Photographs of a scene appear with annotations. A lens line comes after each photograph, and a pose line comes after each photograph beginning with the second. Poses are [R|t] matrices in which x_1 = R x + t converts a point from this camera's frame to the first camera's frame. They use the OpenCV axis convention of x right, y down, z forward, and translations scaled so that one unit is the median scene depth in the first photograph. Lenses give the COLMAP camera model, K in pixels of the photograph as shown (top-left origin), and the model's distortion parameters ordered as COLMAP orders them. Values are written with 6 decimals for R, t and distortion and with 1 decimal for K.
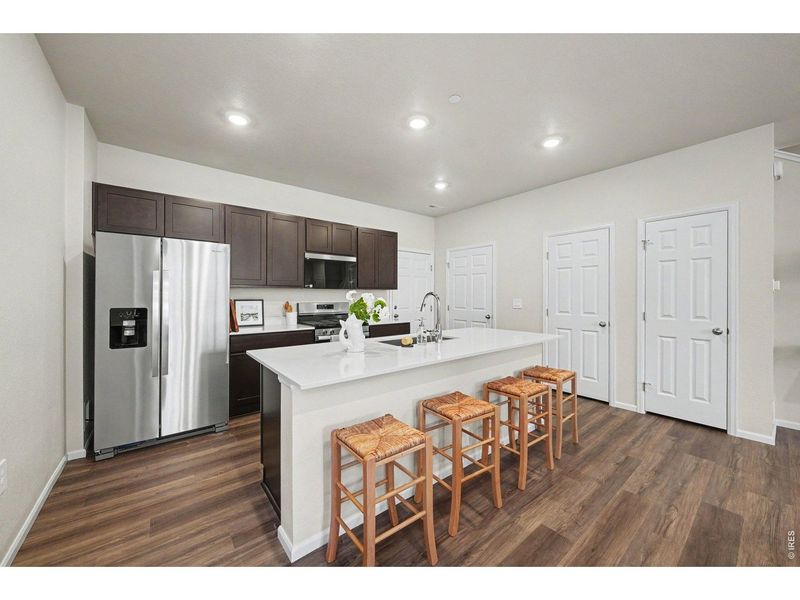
lens RADIAL K [[305.3, 0, 401.4], [0, 305.3, 295.0], [0, 0, 1]] dist [-0.011100, -0.000124]
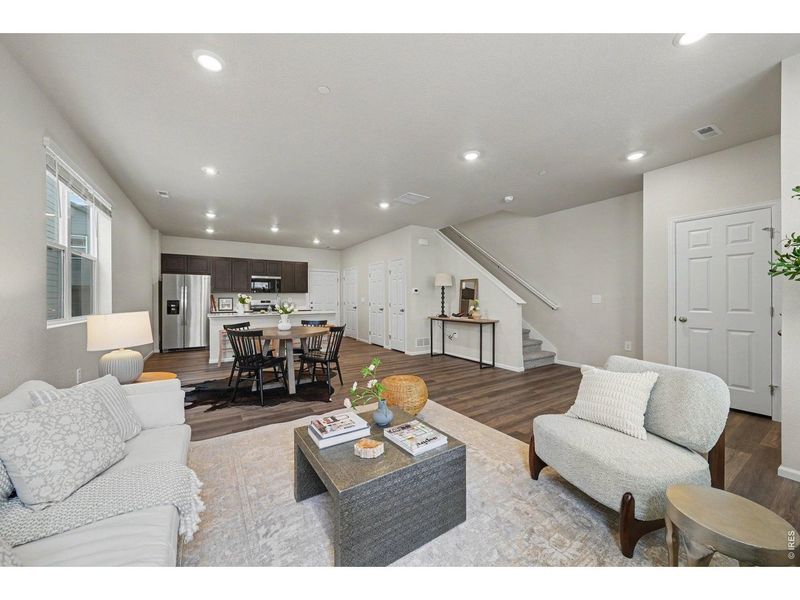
lens RADIAL K [[296.4, 0, 398.4], [0, 296.4, 297.9], [0, 0, 1]] dist [-0.002132, -0.000187]
pose [[0.992430, -0.008756, -0.122496, 1.299743], [0.008905, 0.999960, 0.000673, 0.031291], [0.122486, -0.001759, 0.992469, -1.266266]]
